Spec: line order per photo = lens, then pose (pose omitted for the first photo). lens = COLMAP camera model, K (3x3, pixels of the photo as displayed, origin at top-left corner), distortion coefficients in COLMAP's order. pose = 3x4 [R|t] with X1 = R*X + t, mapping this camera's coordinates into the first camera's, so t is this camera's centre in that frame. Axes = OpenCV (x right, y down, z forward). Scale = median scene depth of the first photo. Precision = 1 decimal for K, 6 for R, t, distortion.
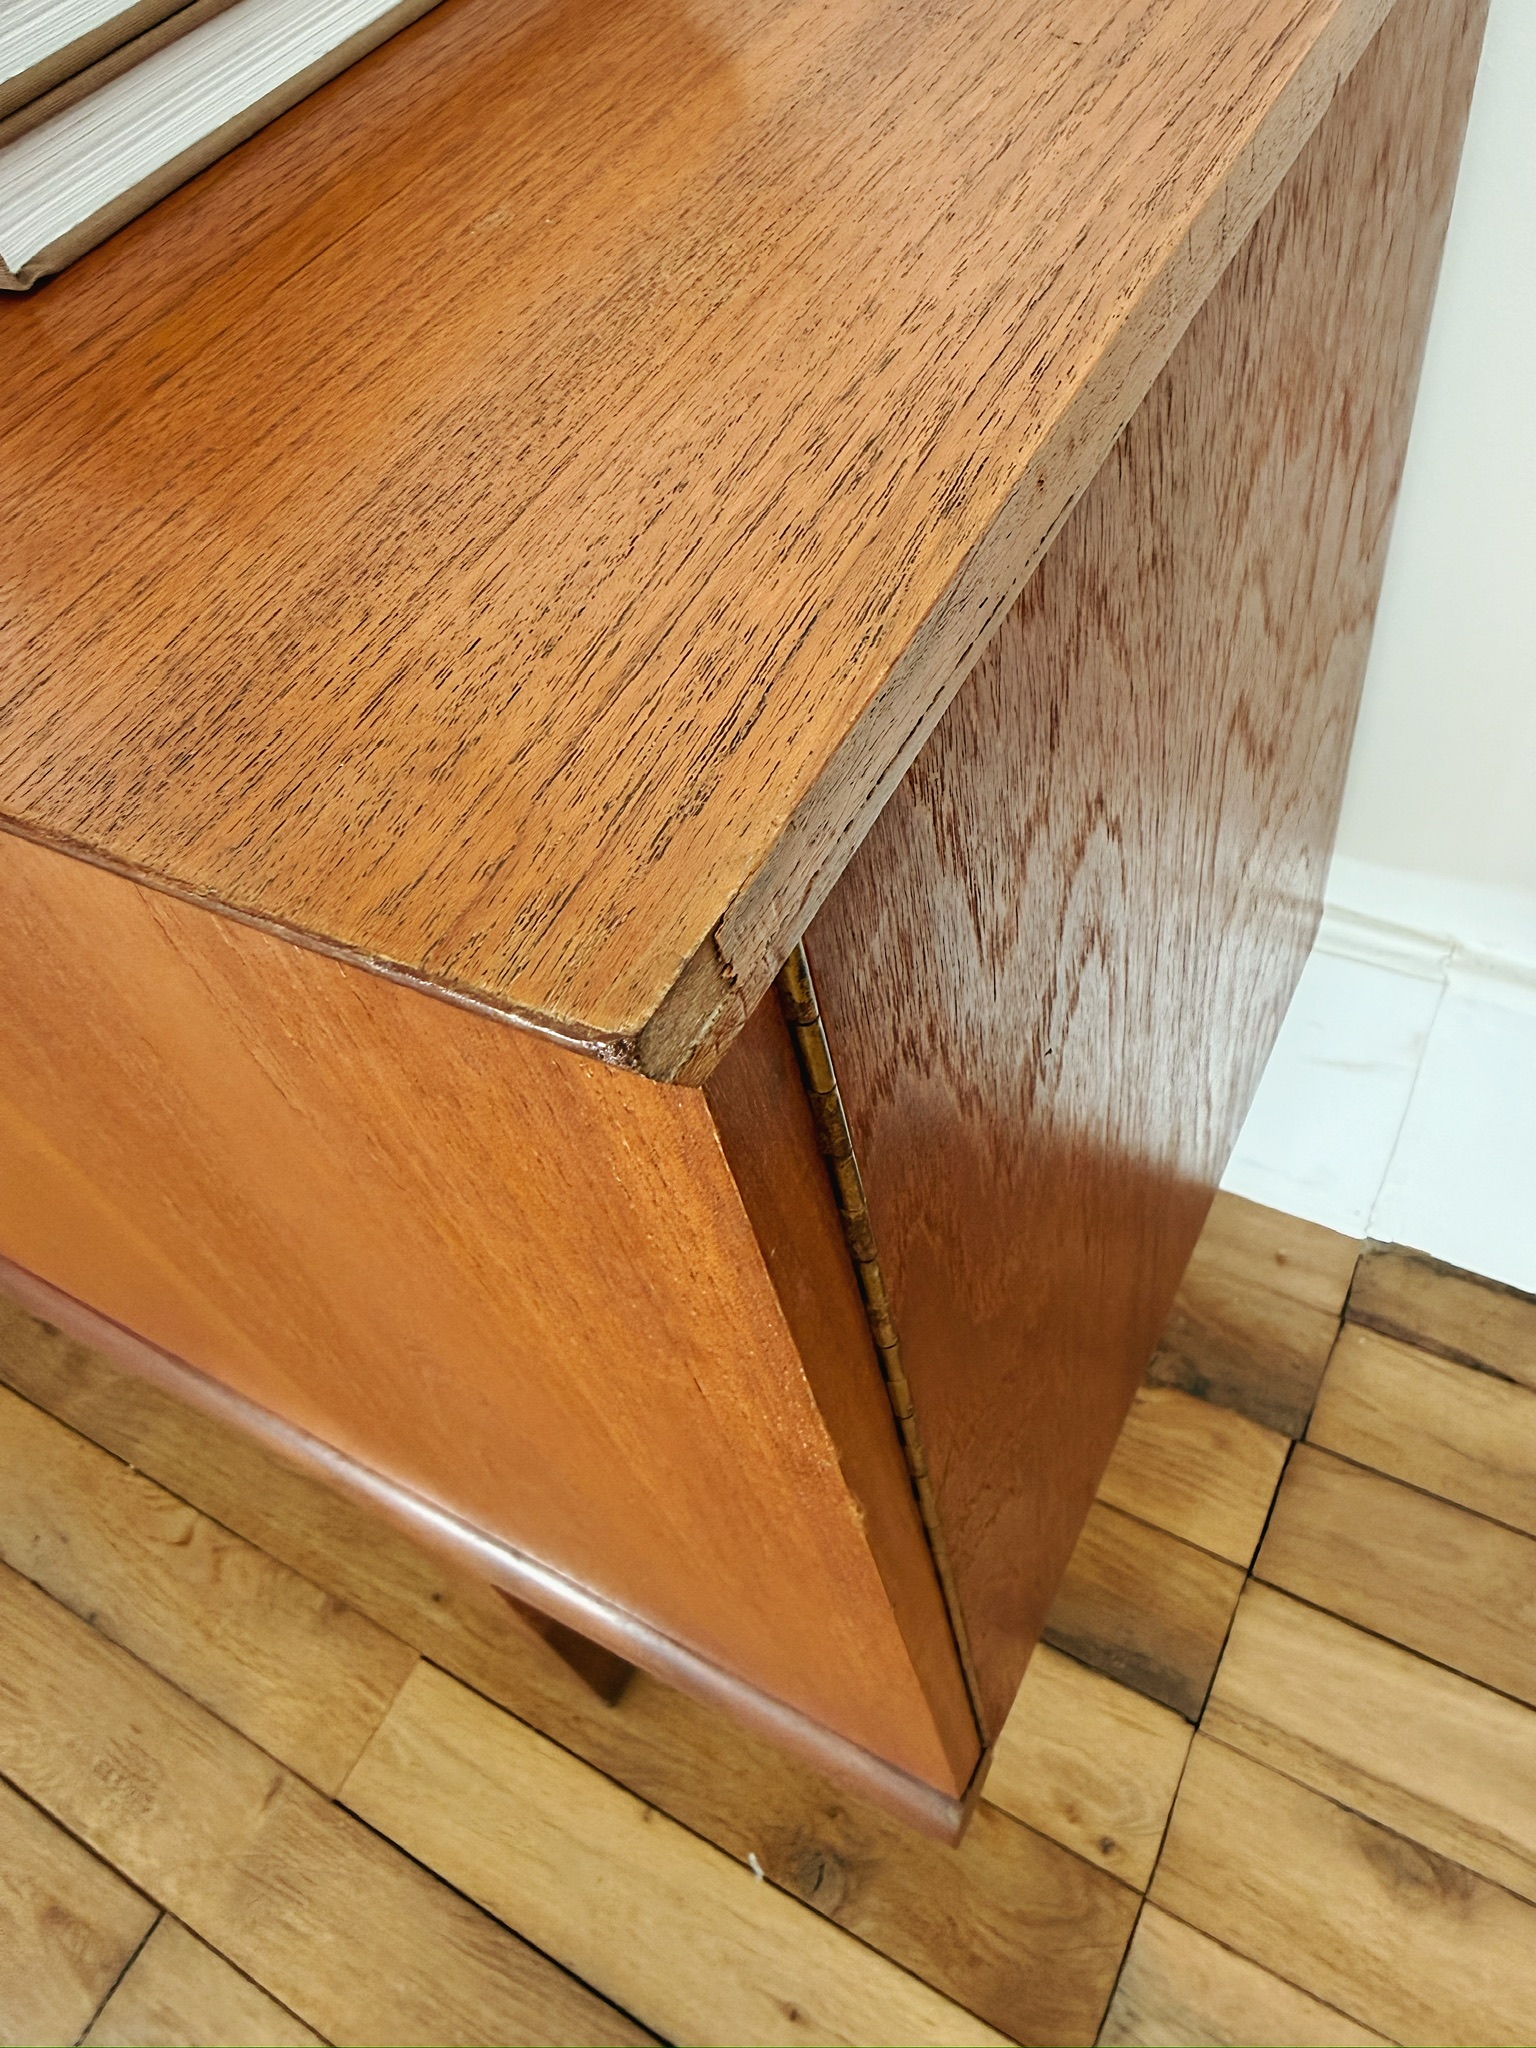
lens RADIAL K [[1470.4, 0, 774.3], [0, 1470.4, 927.6], [0, 0, 1]] dist [0.003867, -0.001075]
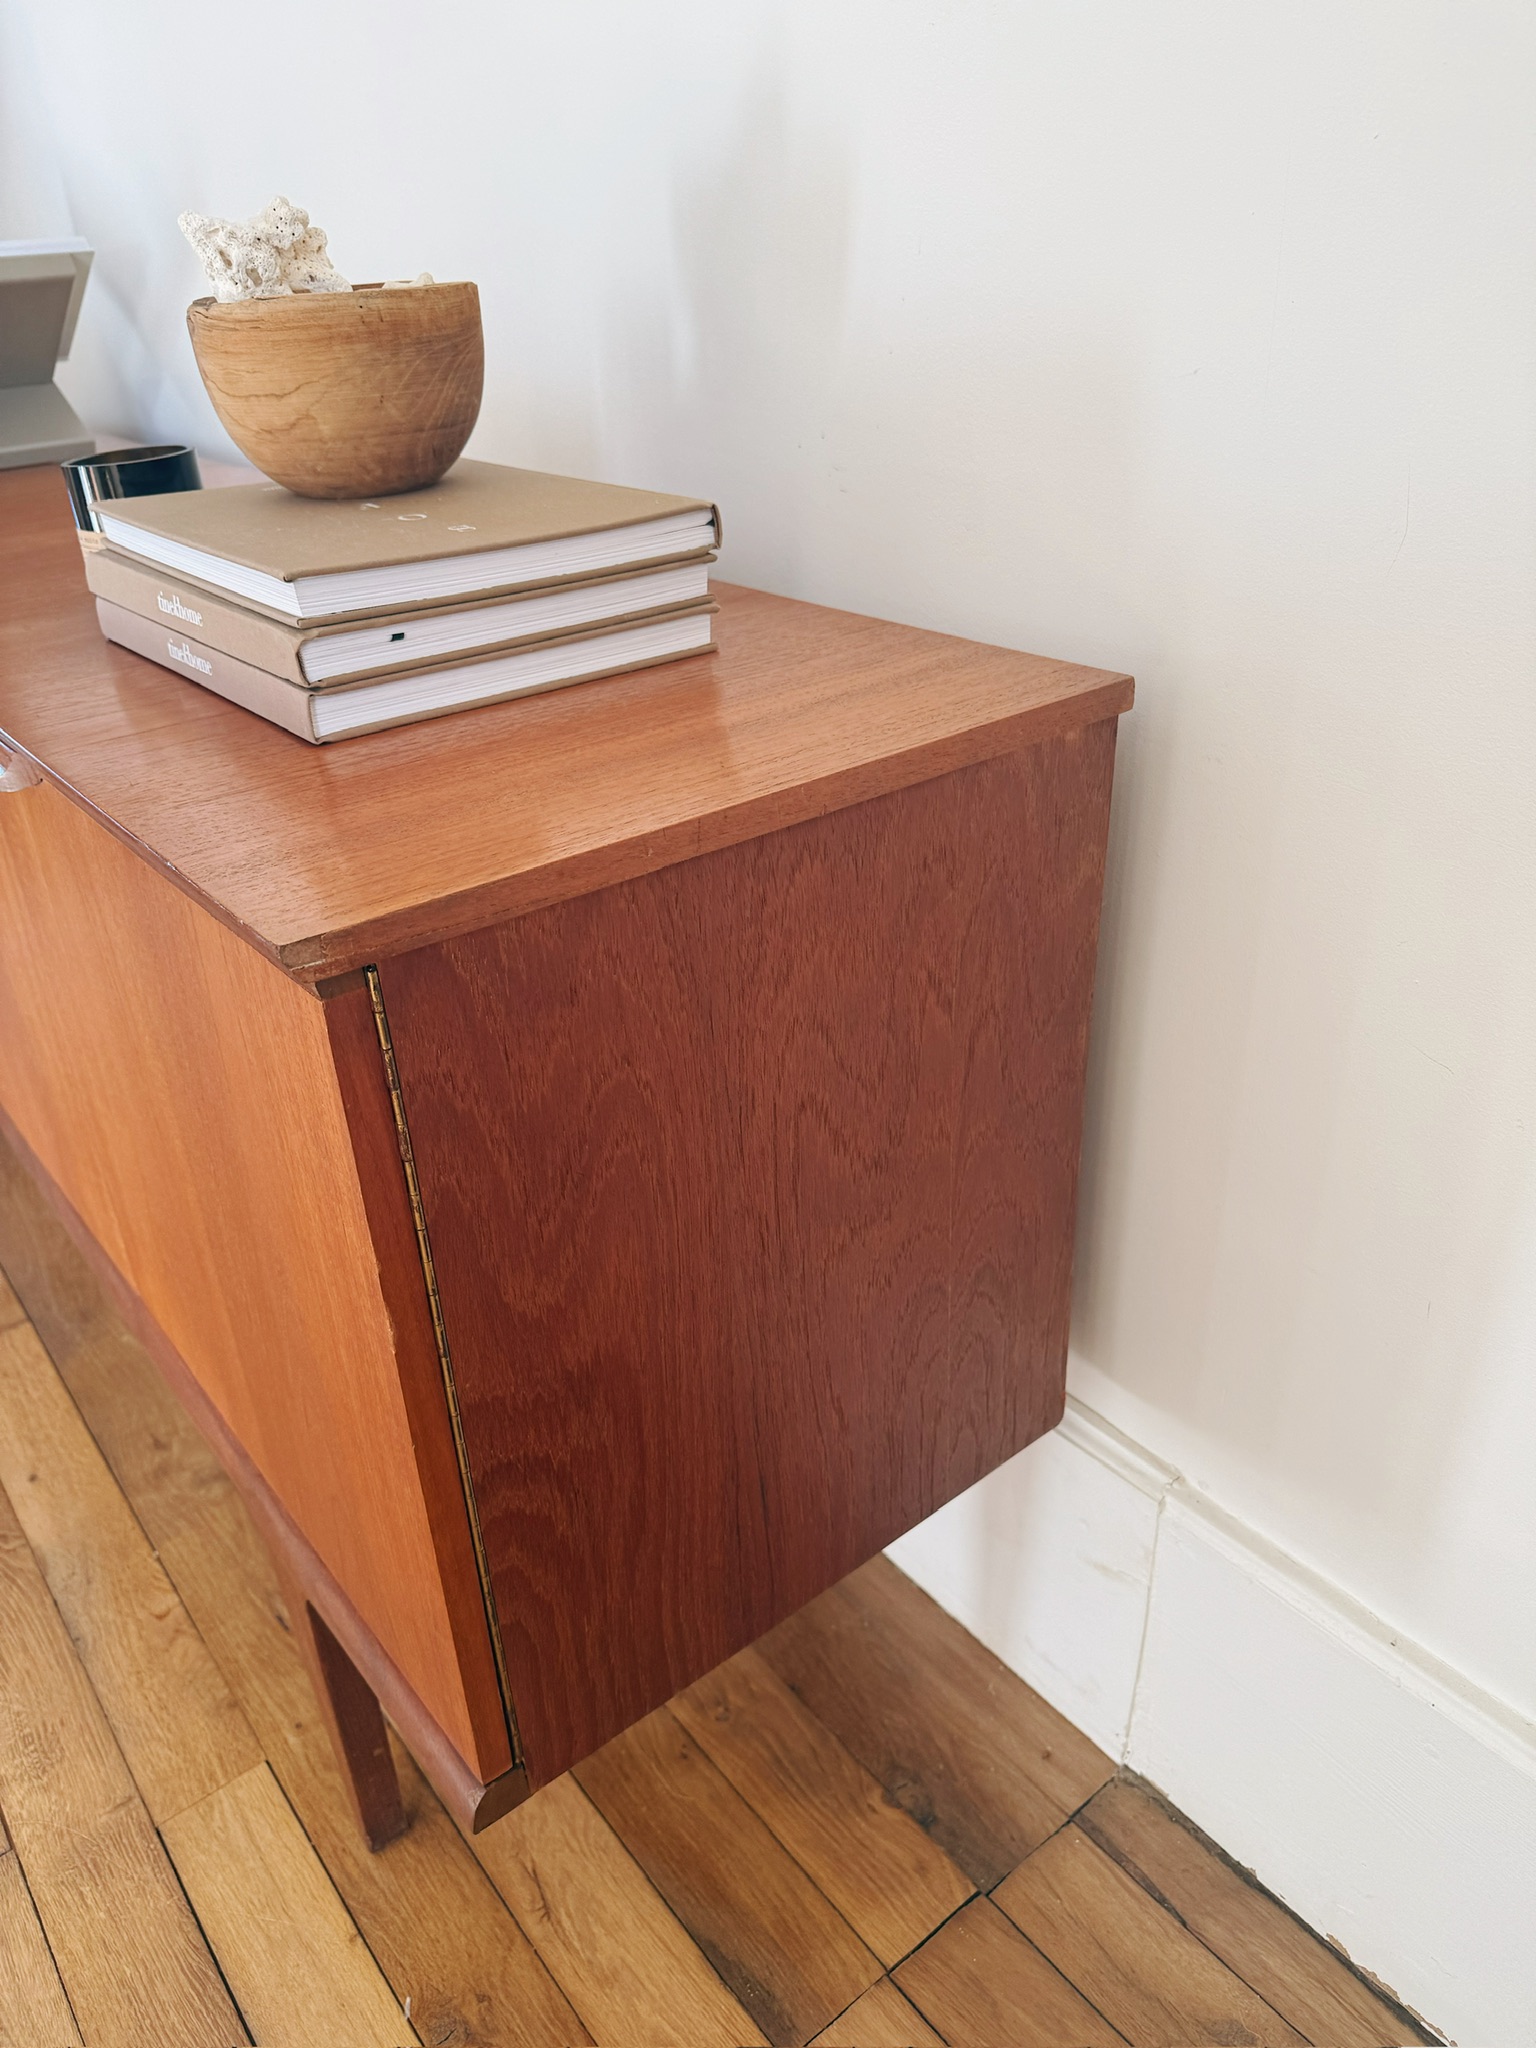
lens RADIAL K [[1469.6, 0, 778.7], [0, 1469.6, 1027.6], [0, 0, 1]] dist [0.006265, -0.038885]
pose [[0.917385, 0.294927, -0.267250, 0.318626], [-0.366001, 0.888943, -0.275360, 0.123066], [0.156359, 0.350425, 0.923447, -0.317204]]
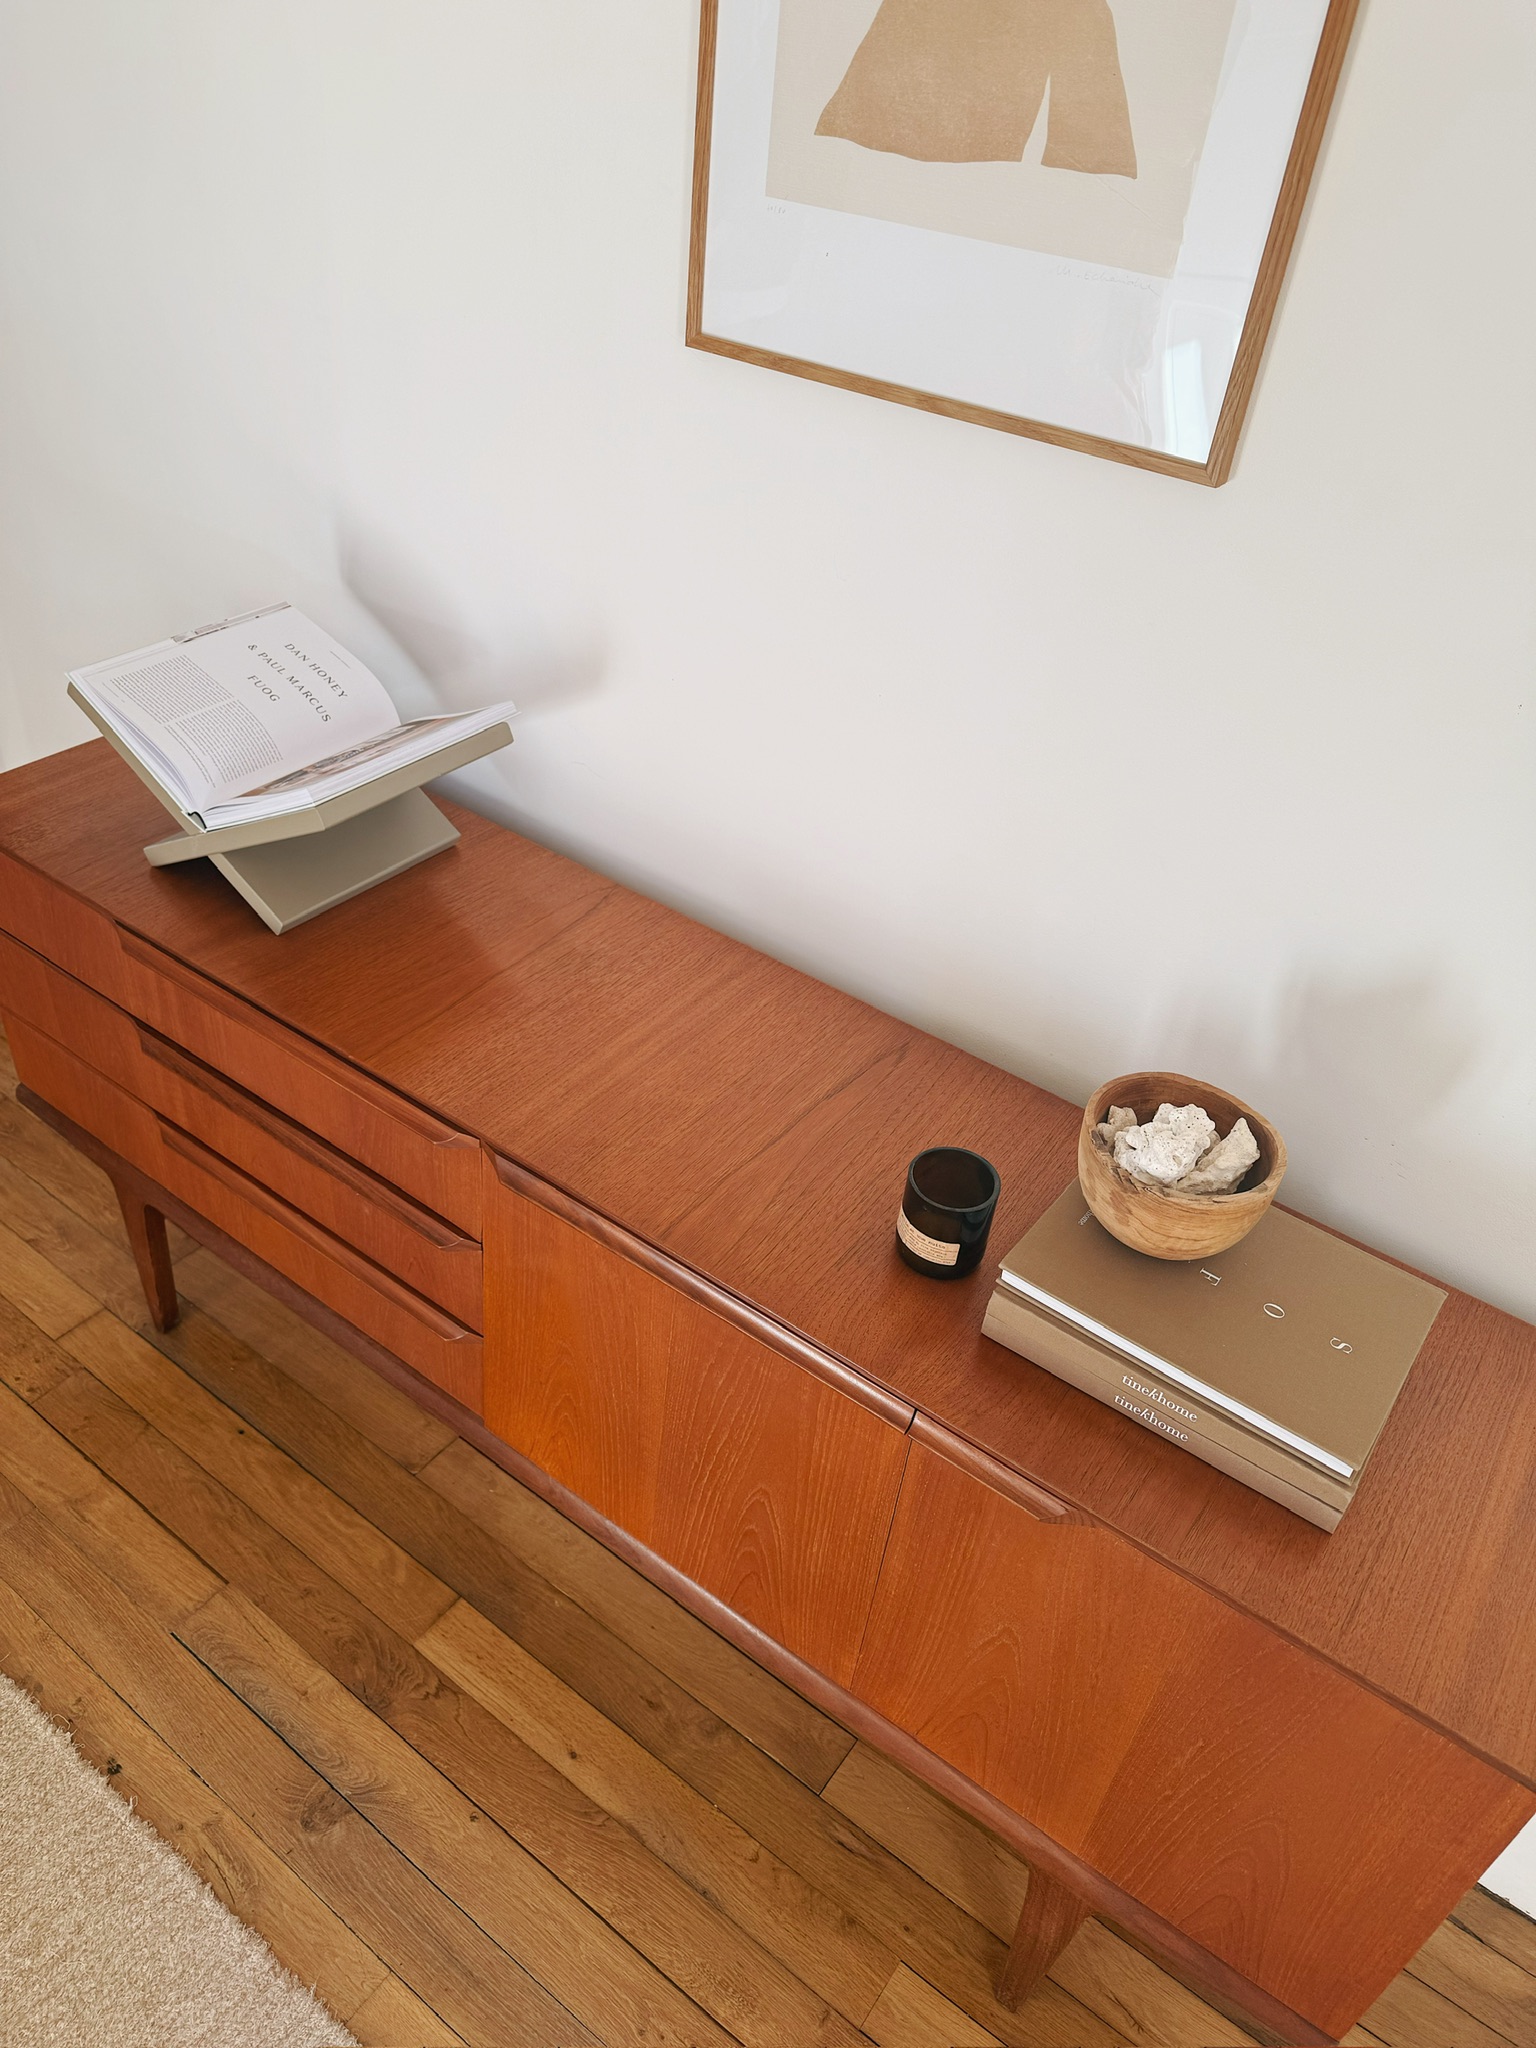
lens RADIAL K [[1438.7, 0, 750.1], [0, 1438.7, 1008.9], [0, 0, 1]] dist [0.007193, -0.022676]
pose [[0.959346, 0.278827, 0.043715, -0.837825], [-0.260550, 0.934490, -0.242575, -0.125556], [-0.108488, 0.221323, 0.969147, -0.973946]]
